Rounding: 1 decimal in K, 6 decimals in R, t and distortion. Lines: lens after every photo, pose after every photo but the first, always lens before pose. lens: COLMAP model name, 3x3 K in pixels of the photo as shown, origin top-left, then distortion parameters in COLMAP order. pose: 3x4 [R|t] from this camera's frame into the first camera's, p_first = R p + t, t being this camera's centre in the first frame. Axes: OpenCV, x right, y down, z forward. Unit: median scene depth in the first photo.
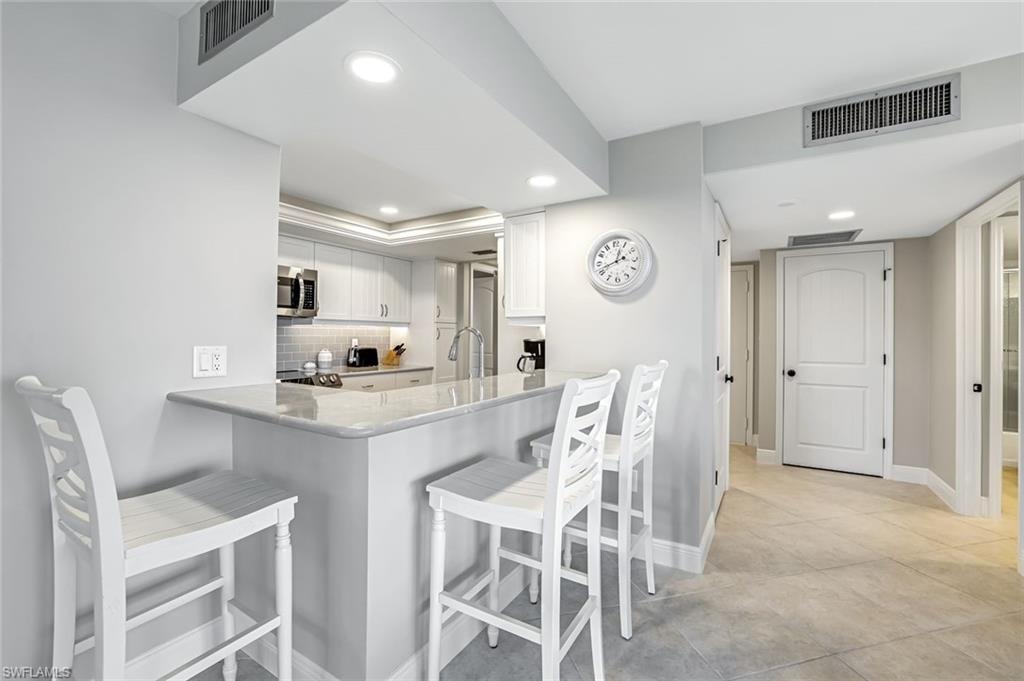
lens RADIAL K [[449.4, 0, 510.7], [0, 449.4, 332.5], [0, 0, 1]] dist [-0.018072, 0.002054]
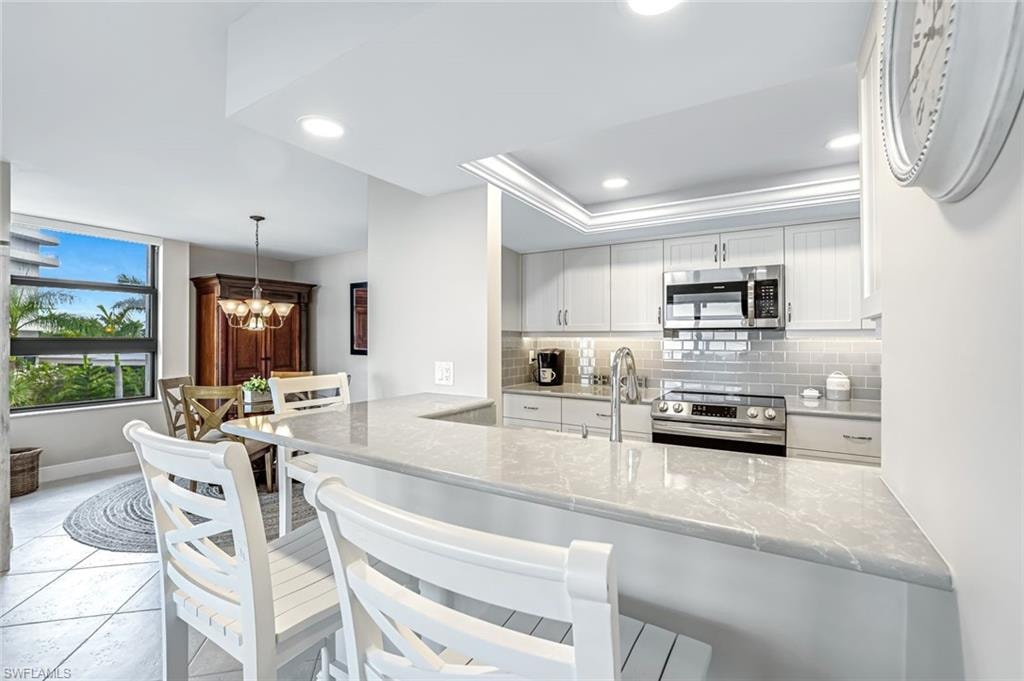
lens RADIAL K [[449.4, 0, 505.6], [0, 449.4, 347.0], [0, 0, 1]] dist [-0.018072, 0.002054]
pose [[-0.008504, -0.013357, -0.999875, 0.359457], [0.000243, 0.999911, -0.013360, 0.009205], [0.999964, -0.000356, -0.008500, 0.634682]]
